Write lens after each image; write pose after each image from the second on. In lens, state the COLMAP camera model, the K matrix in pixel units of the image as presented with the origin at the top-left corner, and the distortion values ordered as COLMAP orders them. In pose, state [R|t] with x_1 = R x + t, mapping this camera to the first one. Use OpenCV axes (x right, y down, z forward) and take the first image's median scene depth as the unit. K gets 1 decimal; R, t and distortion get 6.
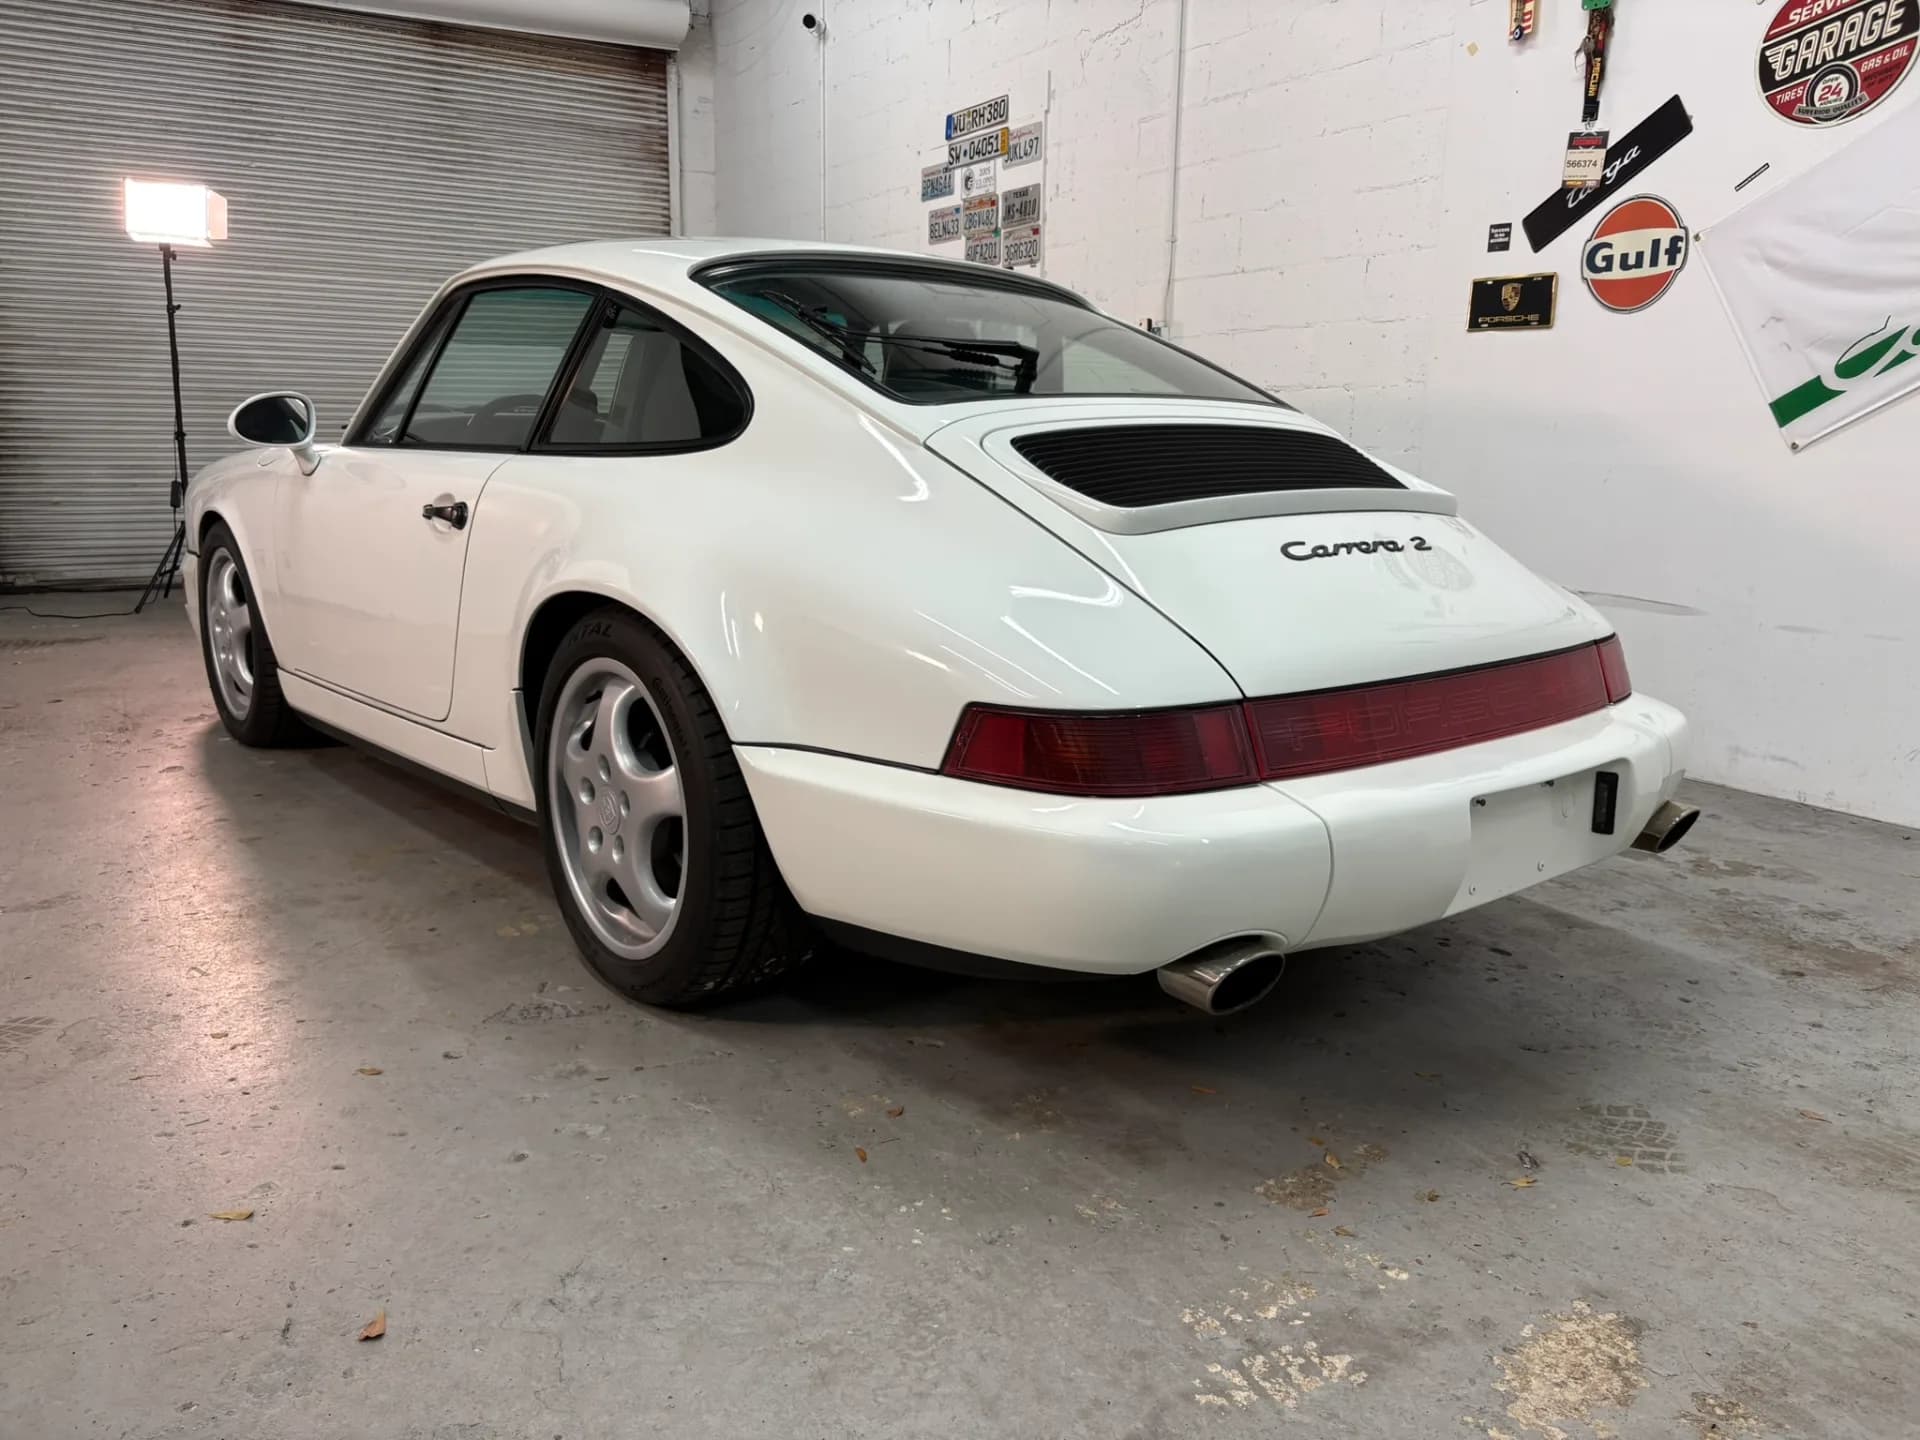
lens RADIAL K [[1453.8, 0, 964.6], [0, 1453.8, 713.1], [0, 0, 1]] dist [0.047306, -0.062041]
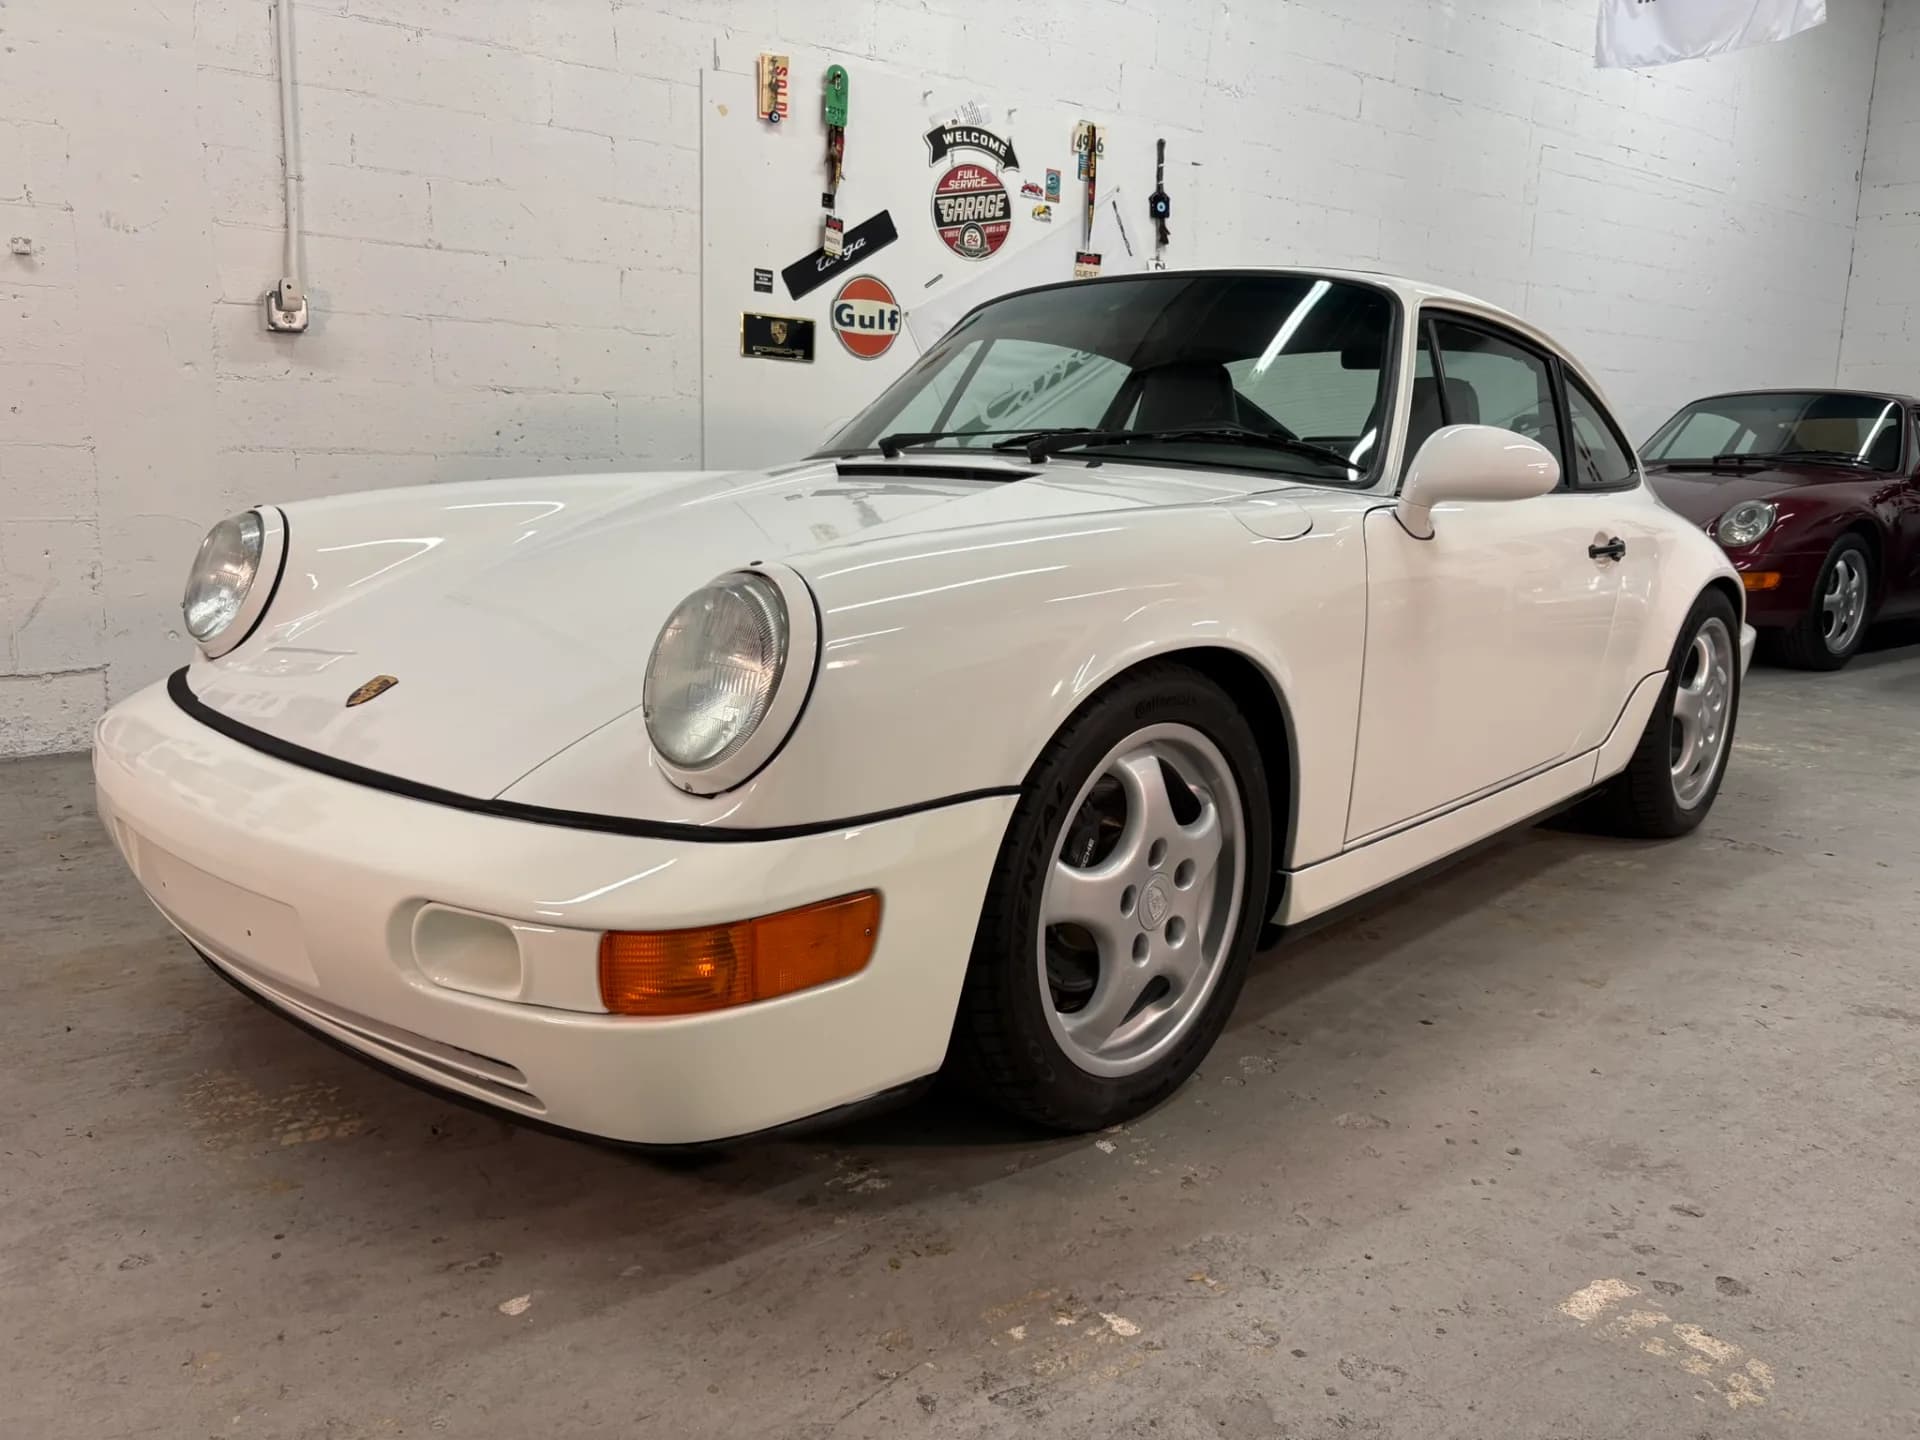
lens RADIAL K [[1475.0, 0, 958.1], [0, 1475.0, 695.3], [0, 0, 1]] dist [0.024407, -0.037871]
pose [[-0.134540, -0.175880, 0.975174, -1.071603], [0.164207, 0.966558, 0.196981, -0.253089], [-0.977208, 0.186632, -0.101160, 1.241852]]
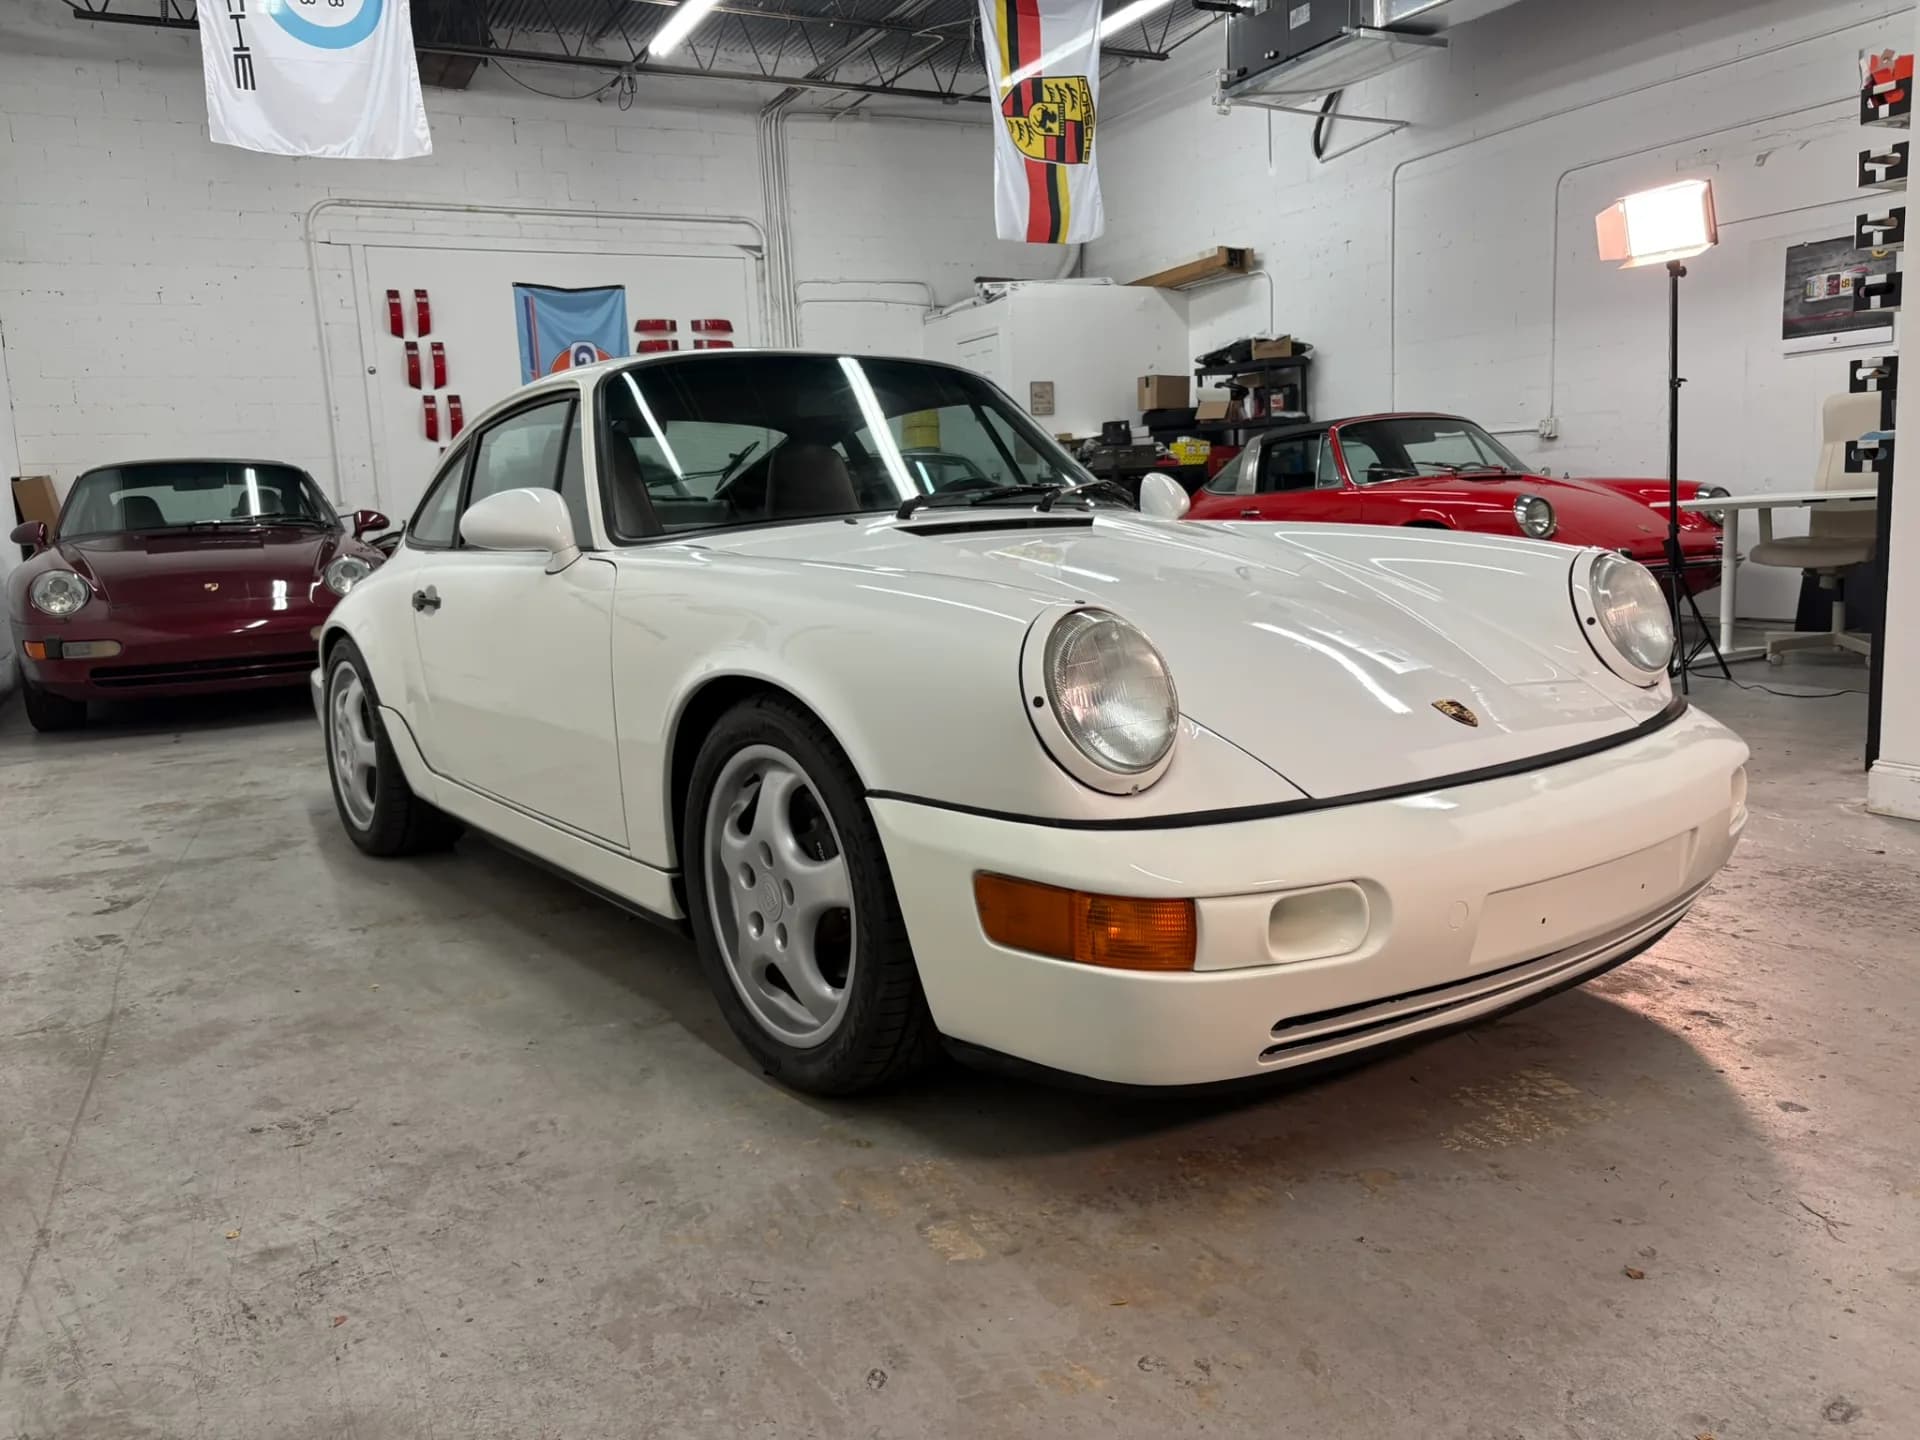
lens RADIAL K [[1445.1, 0, 960.0], [0, 1445.1, 720.0], [0, 0, 1]] dist [0.041848, -0.046610]
pose [[-0.998211, 0.024492, 0.054538, -0.340612], [0.041454, 0.940877, 0.336201, -0.392002], [-0.043079, 0.337861, -0.940210, 1.971127]]
